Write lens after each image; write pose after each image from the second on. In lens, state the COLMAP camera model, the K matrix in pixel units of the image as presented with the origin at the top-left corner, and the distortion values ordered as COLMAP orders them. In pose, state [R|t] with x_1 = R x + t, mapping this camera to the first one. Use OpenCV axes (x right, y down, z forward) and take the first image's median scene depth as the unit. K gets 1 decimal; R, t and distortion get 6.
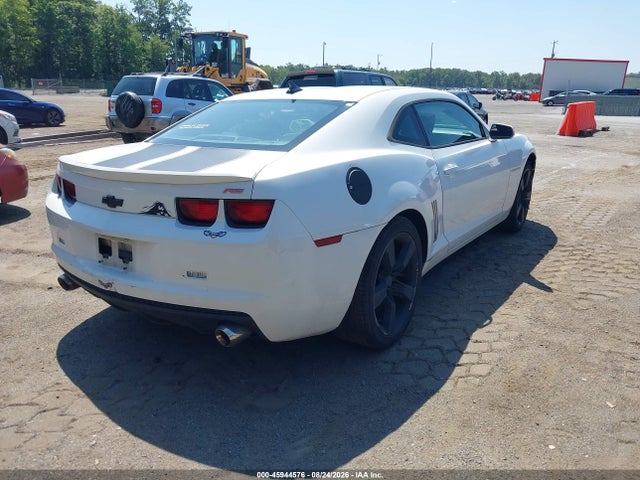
lens RADIAL K [[476.3, 0, 320.0], [0, 476.3, 240.0], [0, 0, 1]] dist [0.082886, -0.116554]
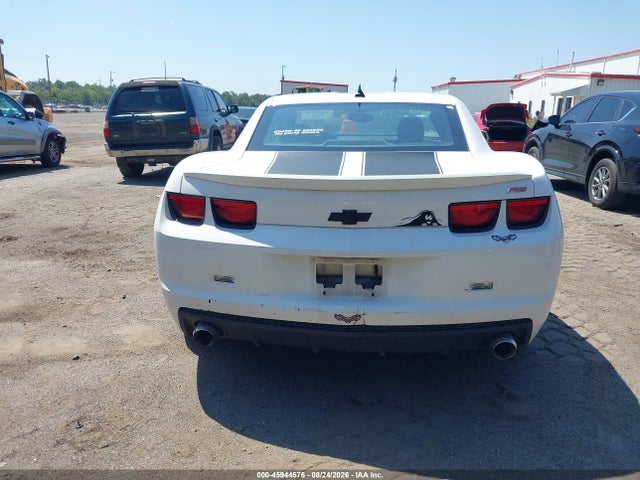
lens RADIAL K [[476.3, 0, 320.0], [0, 476.3, 240.0], [0, 0, 1]] dist [0.082886, -0.116554]
pose [[0.897024, -0.110601, 0.427919, -0.876772], [0.124766, 0.992173, -0.005103, -0.045074], [-0.424006, 0.057967, 0.903803, 0.292900]]
